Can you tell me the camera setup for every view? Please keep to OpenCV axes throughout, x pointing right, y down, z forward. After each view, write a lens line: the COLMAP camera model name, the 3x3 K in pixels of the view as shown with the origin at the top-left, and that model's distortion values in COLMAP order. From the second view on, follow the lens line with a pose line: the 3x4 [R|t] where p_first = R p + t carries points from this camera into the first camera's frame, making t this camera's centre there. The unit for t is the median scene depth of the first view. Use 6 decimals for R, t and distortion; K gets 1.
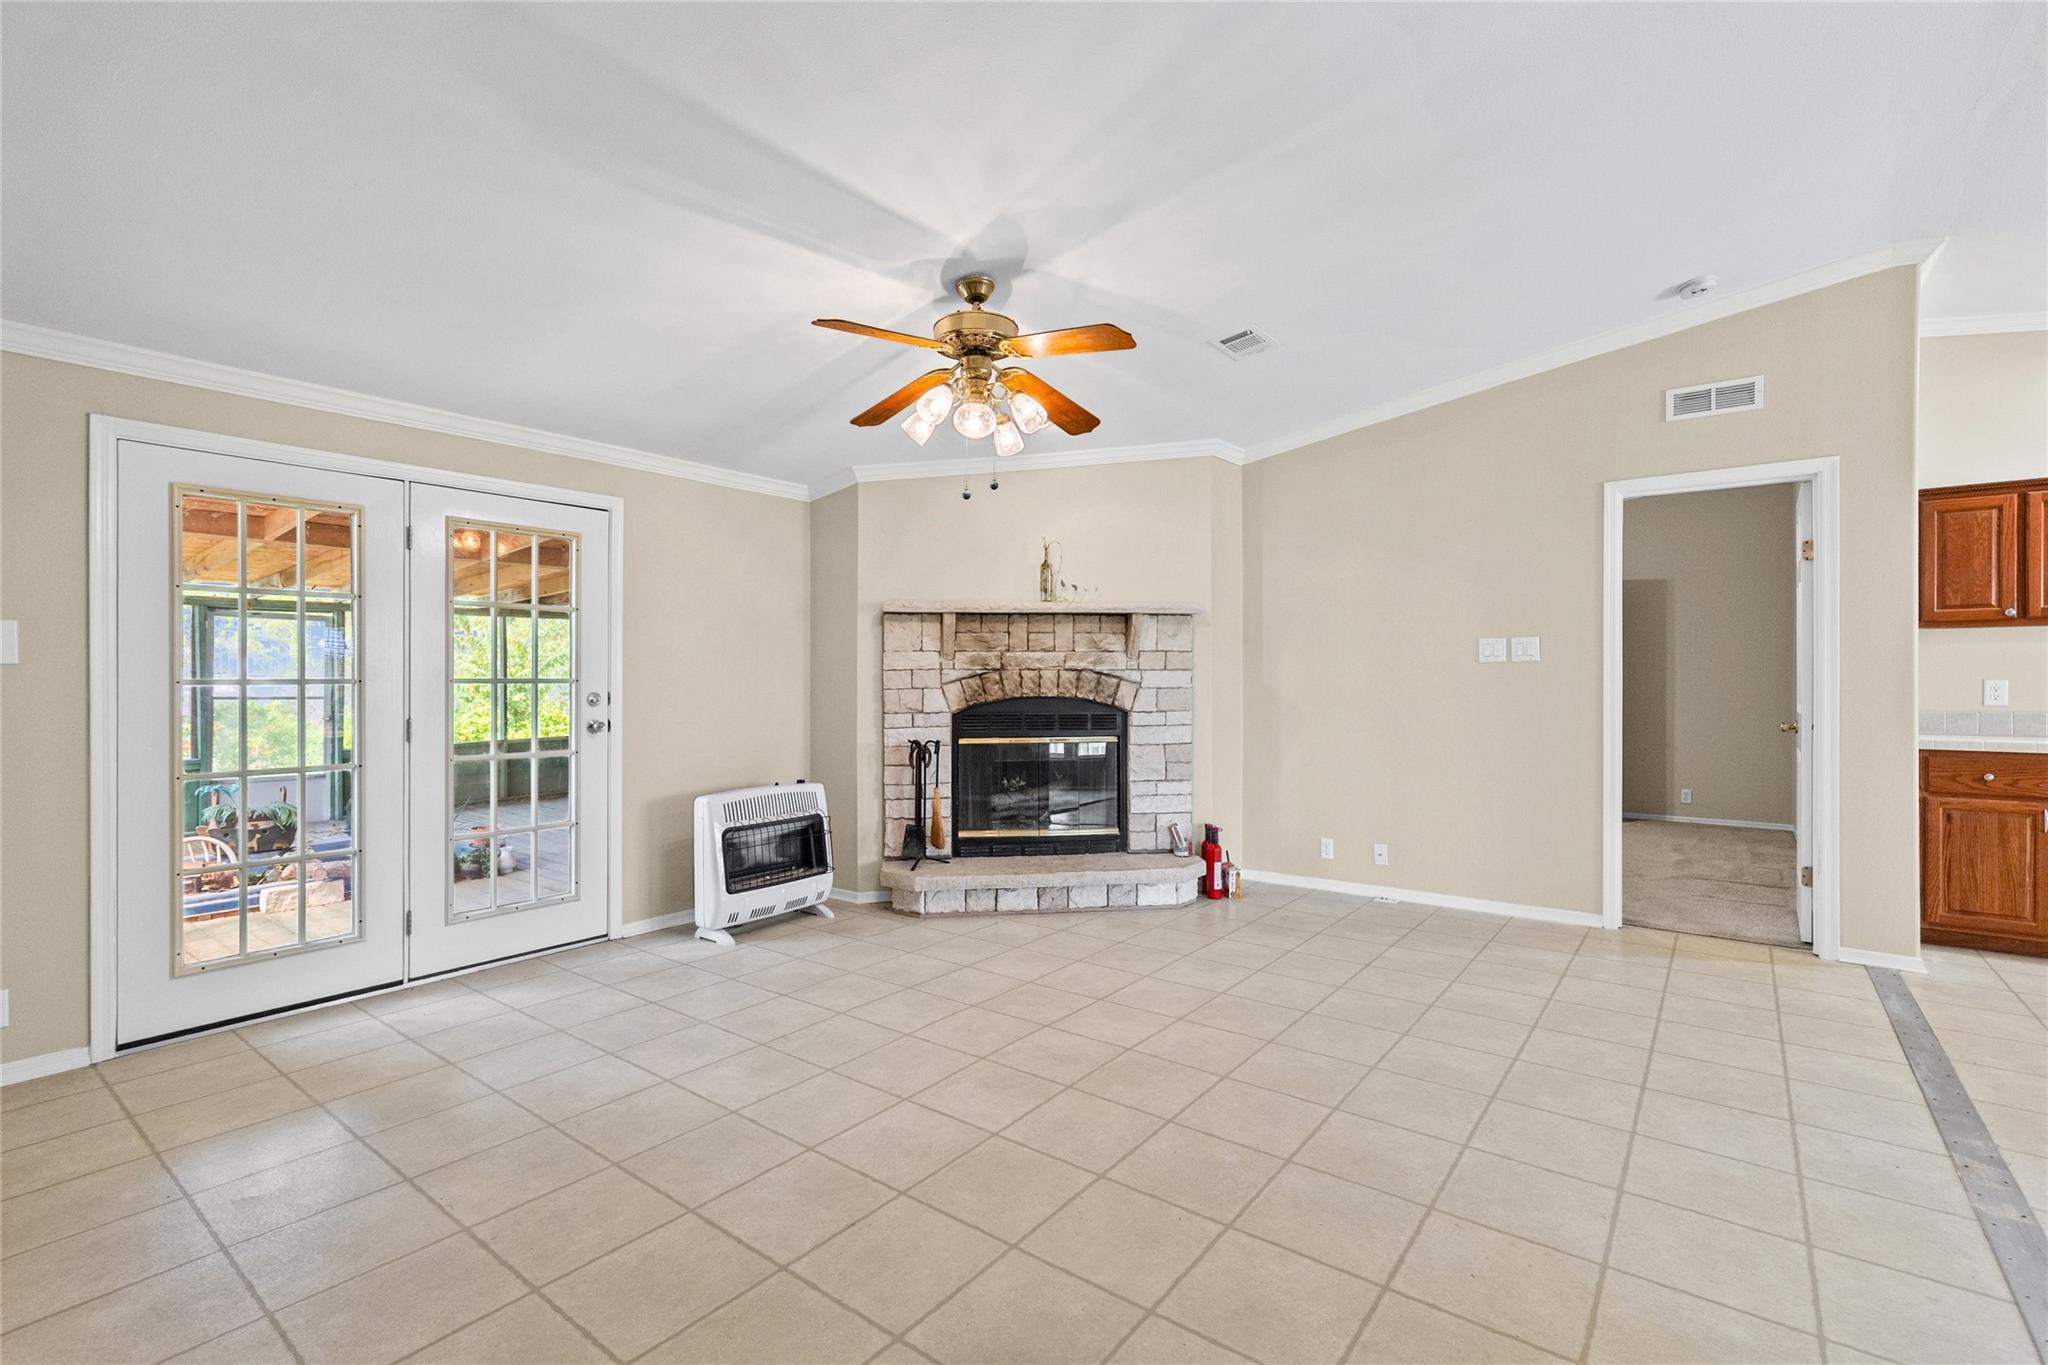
lens RADIAL K [[928.4, 0, 1023.4], [0, 928.4, 682.5], [0, 0, 1]] dist [0.008455, -0.001241]
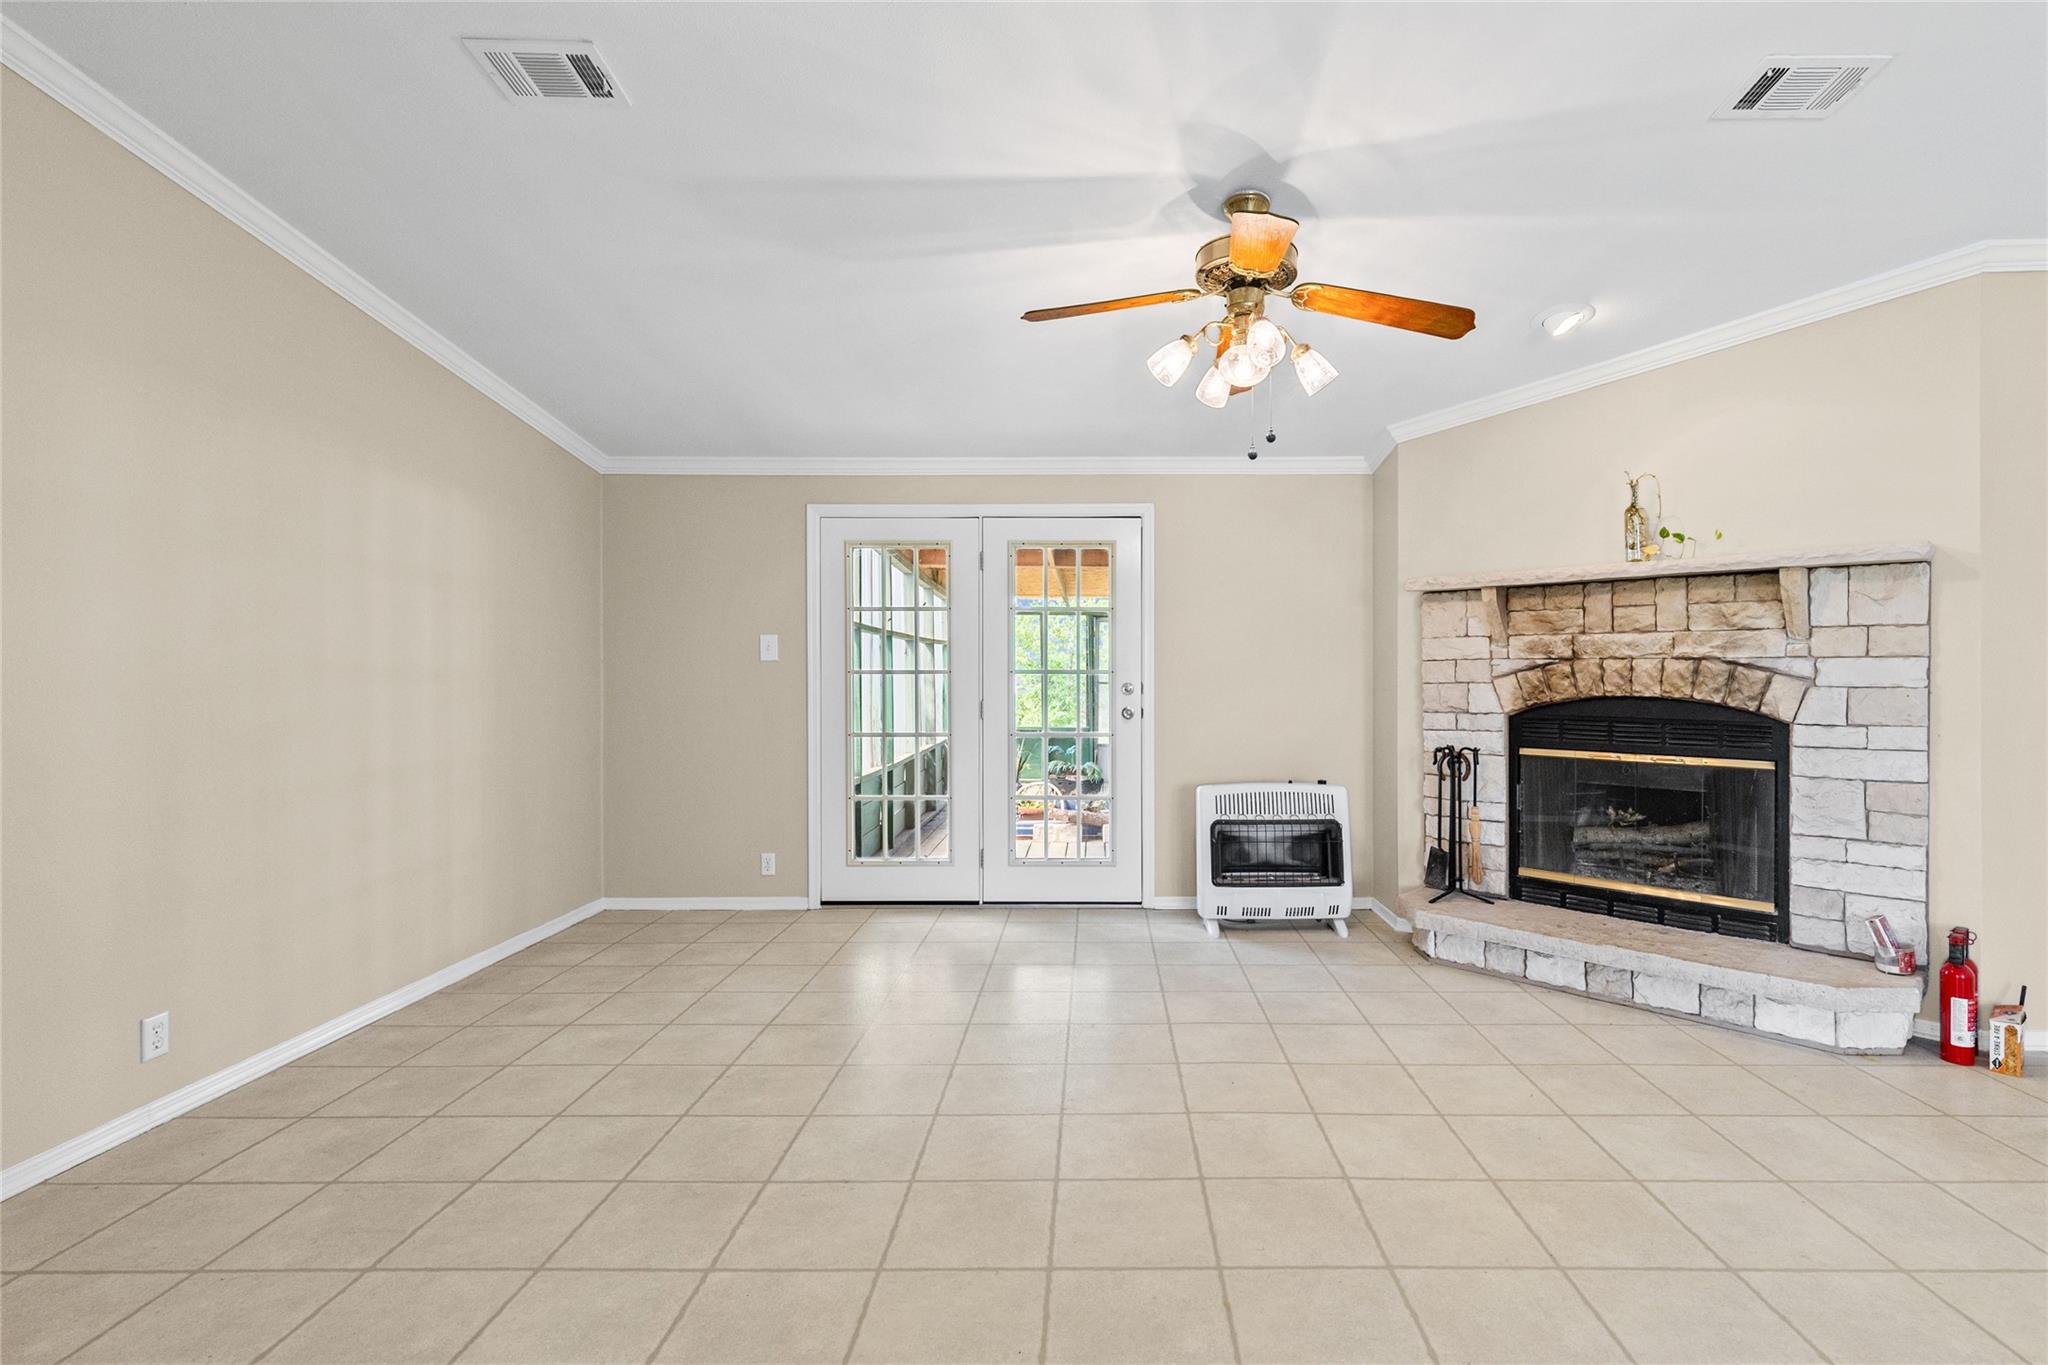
lens RADIAL K [[928.4, 0, 1015.3], [0, 928.4, 673.3], [0, 0, 1]] dist [0.008455, -0.001241]
pose [[0.606615, 0.005020, -0.794980, 0.319786], [-0.005239, 0.999984, 0.002316, -0.001641], [0.794978, 0.002760, 0.606632, 0.207241]]
